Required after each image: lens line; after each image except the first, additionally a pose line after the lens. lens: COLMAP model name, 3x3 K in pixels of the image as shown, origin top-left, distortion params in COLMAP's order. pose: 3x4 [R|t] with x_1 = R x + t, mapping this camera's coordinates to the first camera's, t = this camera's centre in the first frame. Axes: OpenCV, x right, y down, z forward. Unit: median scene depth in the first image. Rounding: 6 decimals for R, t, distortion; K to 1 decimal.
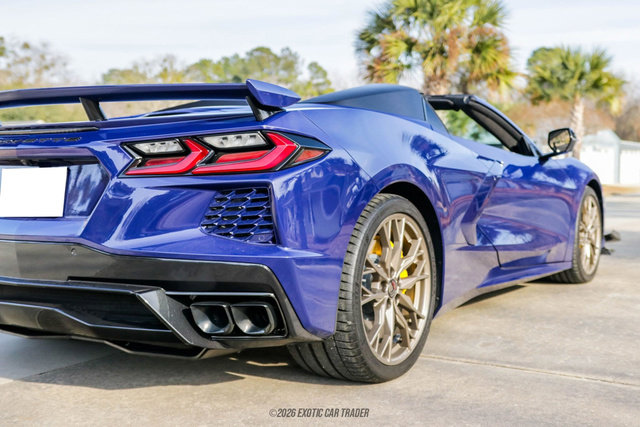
lens RADIAL K [[812.2, 0, 366.1], [0, 812.2, 206.9], [0, 0, 1]] dist [0.035993, 0.000000]
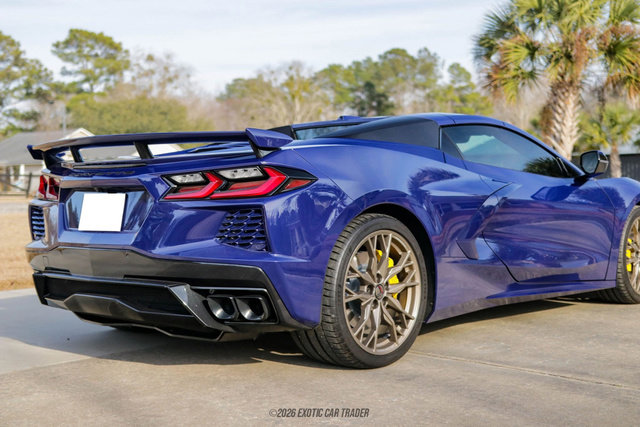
lens RADIAL K [[920.9, 0, 316.4], [0, 920.9, 212.8], [0, 0, 1]] dist [0.121461, 0.000000]
pose [[0.976418, 0.001441, -0.215882, 0.146780], [-0.004957, 0.999864, -0.015746, 0.002903], [0.215830, 0.016445, 0.976292, -0.226045]]
